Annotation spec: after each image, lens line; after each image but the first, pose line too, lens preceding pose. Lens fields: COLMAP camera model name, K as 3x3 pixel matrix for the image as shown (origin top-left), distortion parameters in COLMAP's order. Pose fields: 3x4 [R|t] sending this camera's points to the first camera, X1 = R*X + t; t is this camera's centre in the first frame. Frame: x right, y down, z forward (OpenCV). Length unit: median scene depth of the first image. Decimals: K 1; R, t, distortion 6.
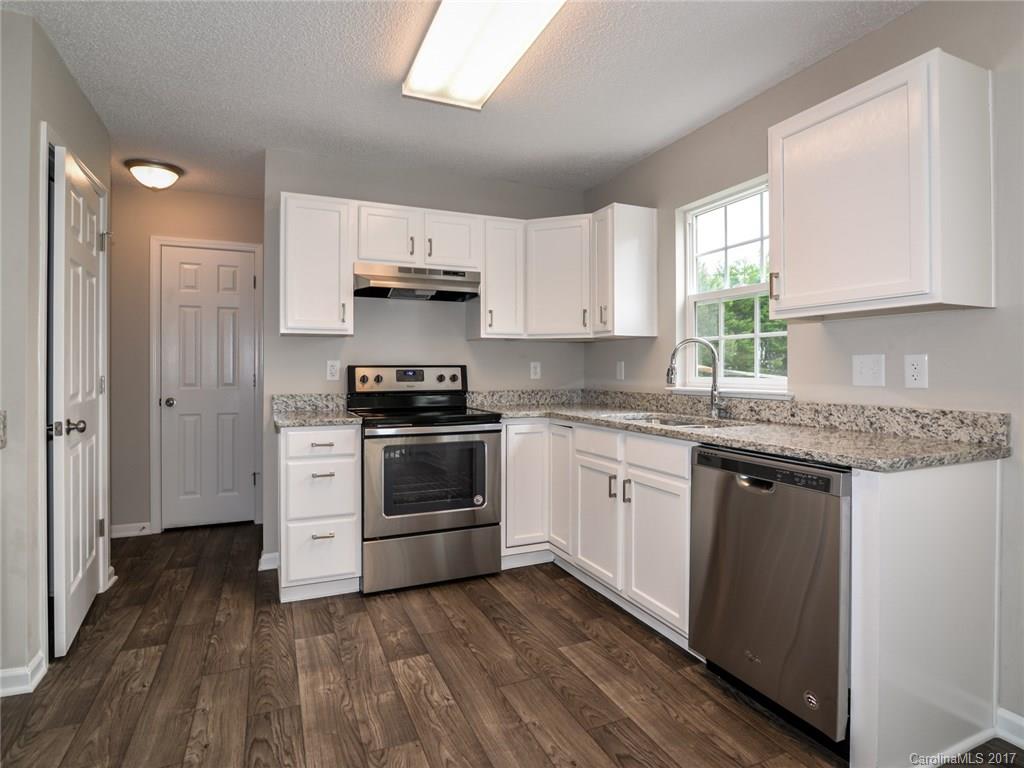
lens RADIAL K [[593.7, 0, 538.1], [0, 593.7, 368.3], [0, 0, 1]] dist [0.001055, -0.000338]
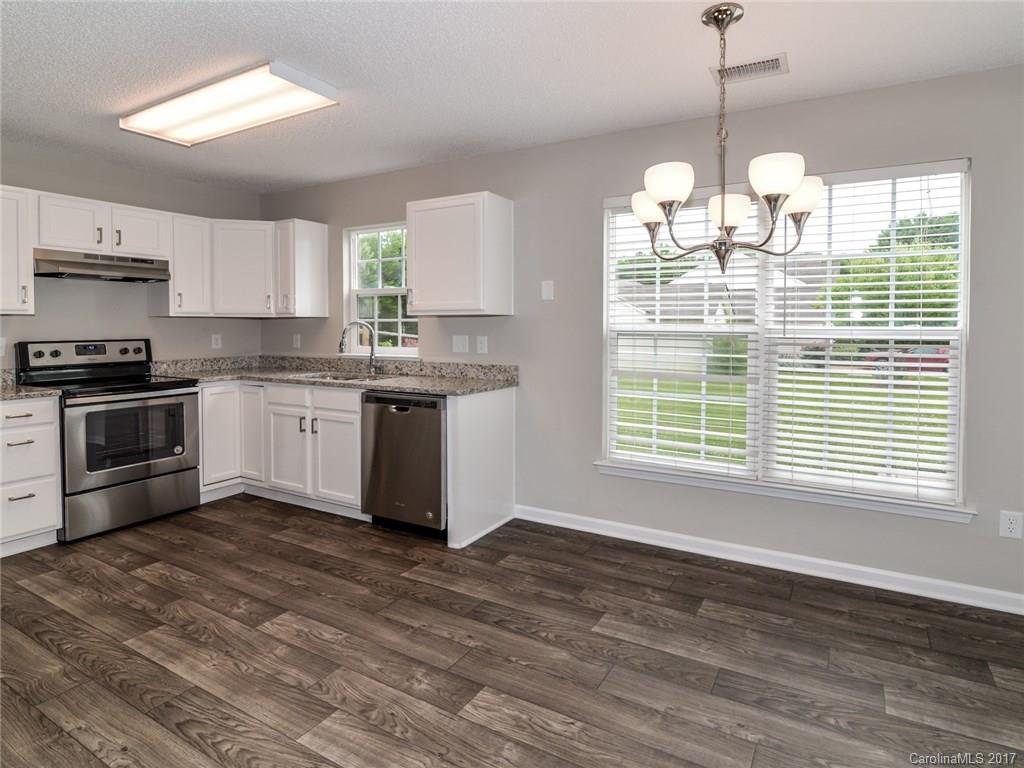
lens RADIAL K [[540.5, 0, 590.1], [0, 540.5, 341.2], [0, 0, 1]] dist [-0.027948, 0.002713]
pose [[0.765076, -0.014723, 0.643771, -0.163995], [-0.005536, 0.999551, 0.029439, -0.044504], [-0.643916, -0.026087, 0.764652, -0.417663]]
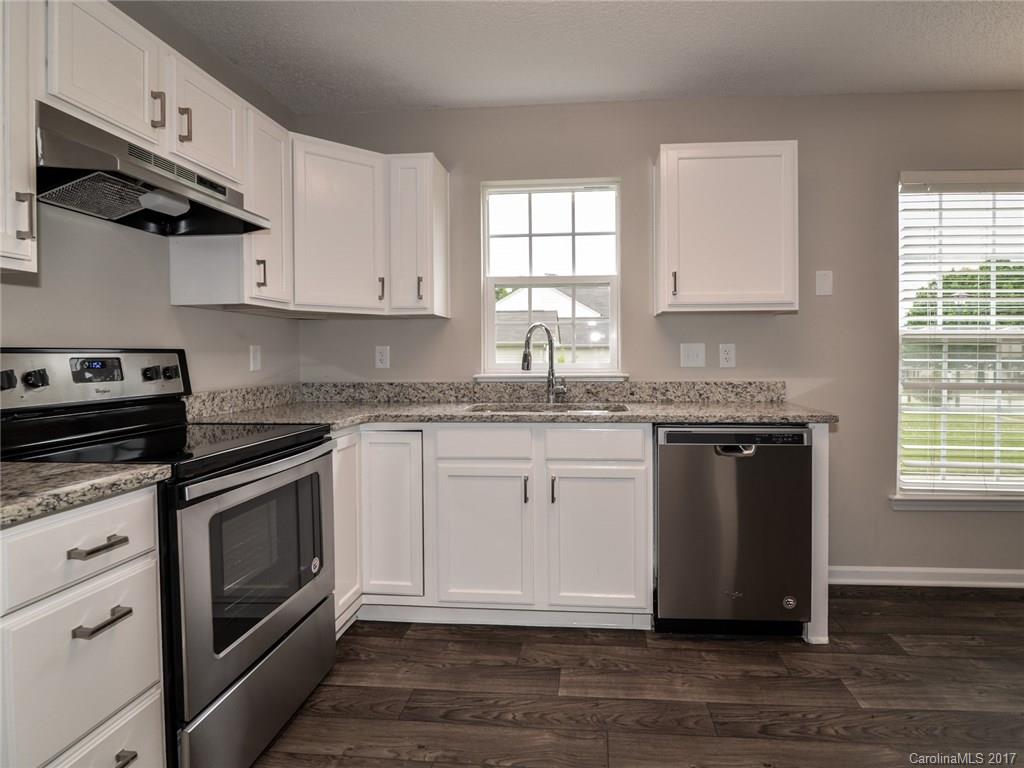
lens RADIAL K [[540.5, 0, 571.6], [0, 540.5, 367.1], [0, 0, 1]] dist [-0.027948, 0.002713]
pose [[0.475901, -0.022002, 0.879224, -0.495304], [0.003418, 0.999726, 0.023167, 0.001650], [-0.879492, -0.008021, 0.475845, 0.533905]]
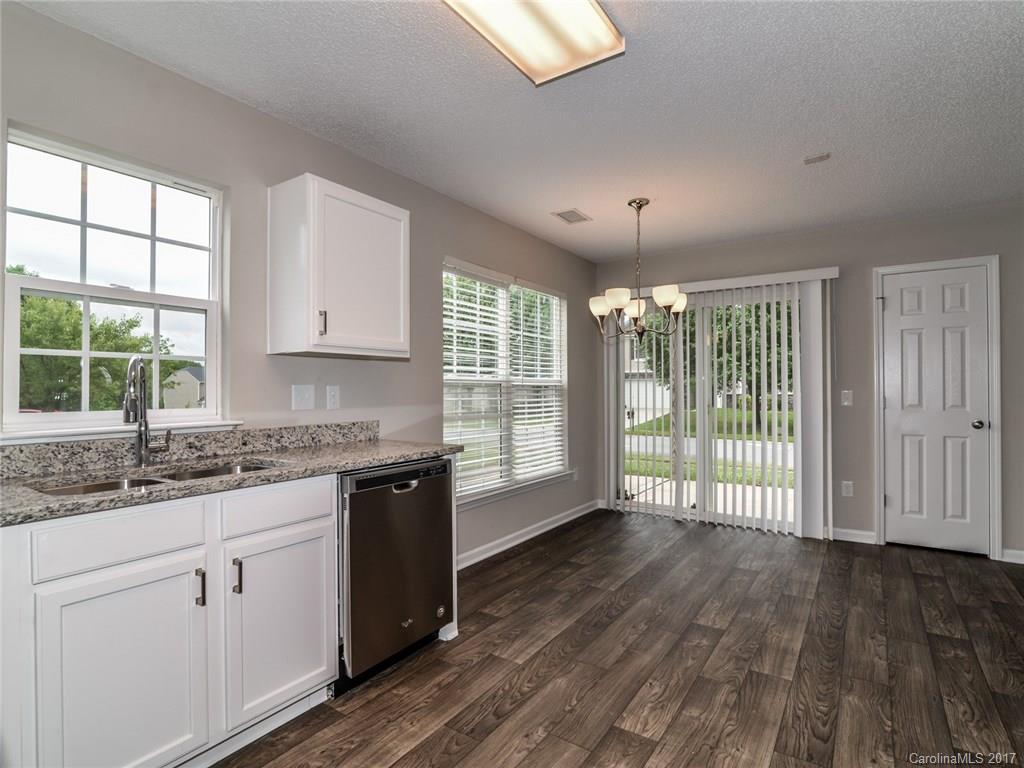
lens RADIAL K [[510.0, 0, 506.3], [0, 510.0, 390.7], [0, 0, 1]] dist [-0.017922, -0.002209]
pose [[-0.502706, -0.001150, 0.864456, -0.463576], [0.002761, 0.999992, 0.002936, -0.009590], [-0.864453, 0.003862, -0.502699, 0.933111]]
